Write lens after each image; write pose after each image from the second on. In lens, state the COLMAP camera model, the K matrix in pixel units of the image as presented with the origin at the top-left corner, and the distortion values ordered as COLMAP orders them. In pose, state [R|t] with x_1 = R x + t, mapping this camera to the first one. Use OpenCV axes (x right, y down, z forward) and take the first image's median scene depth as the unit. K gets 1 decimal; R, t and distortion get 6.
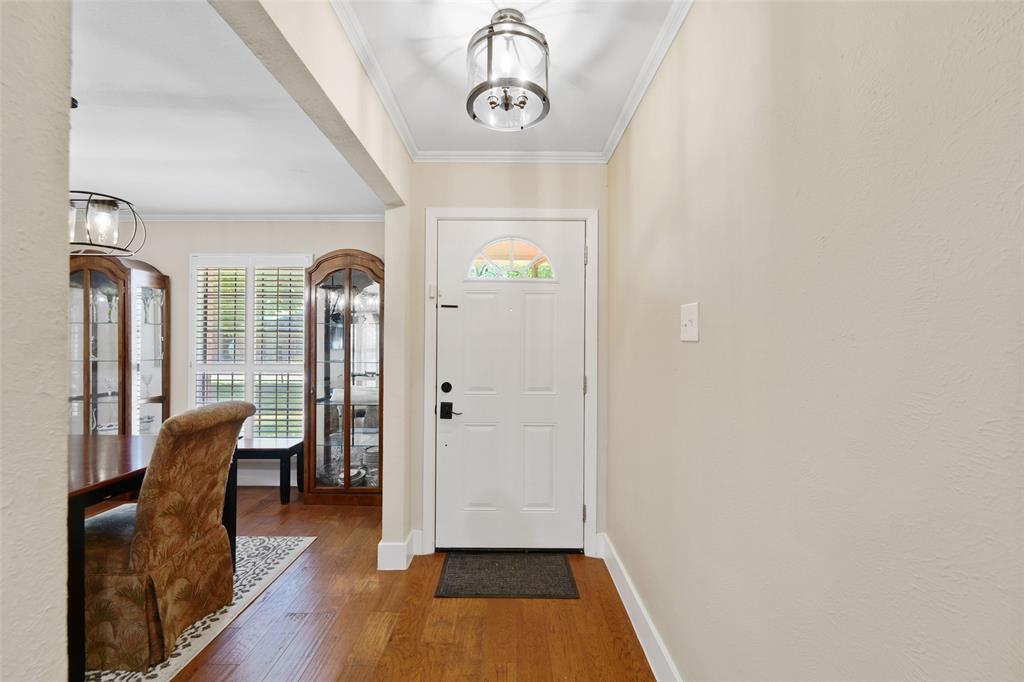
lens RADIAL K [[411.5, 0, 509.1], [0, 411.5, 346.0], [0, 0, 1]] dist [-0.023075, -0.000077]
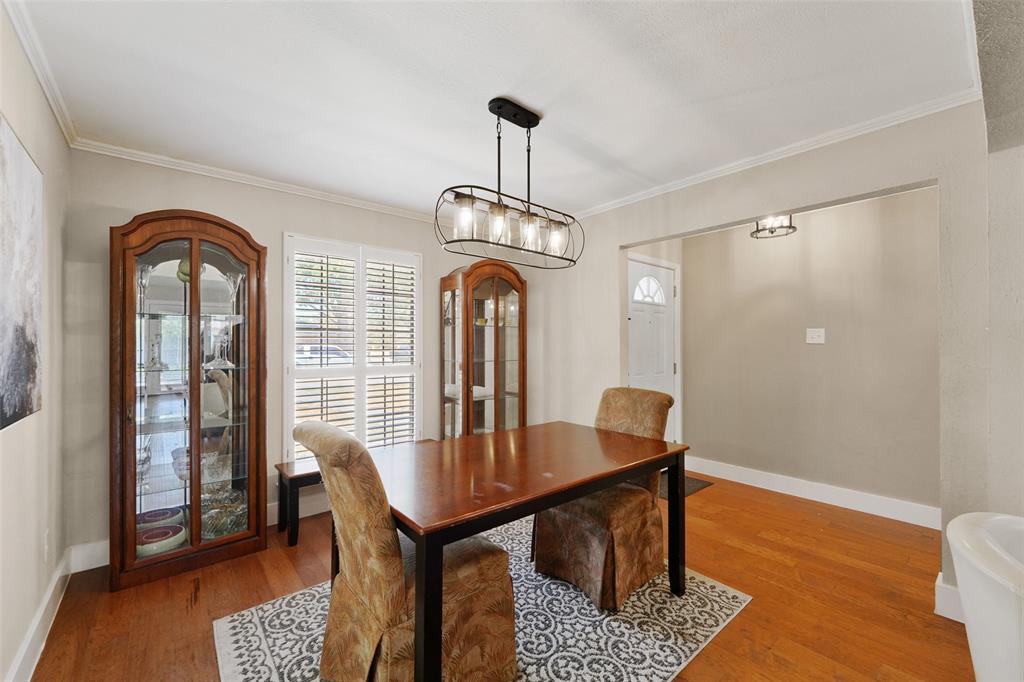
lens RADIAL K [[411.5, 0, 509.1], [0, 411.5, 346.0], [0, 0, 1]] dist [-0.023075, -0.000077]
pose [[0.769518, -0.003451, 0.638616, -1.049969], [-0.002354, 0.999963, 0.008239, -0.010476], [-0.638621, -0.007843, 0.769482, 0.102921]]
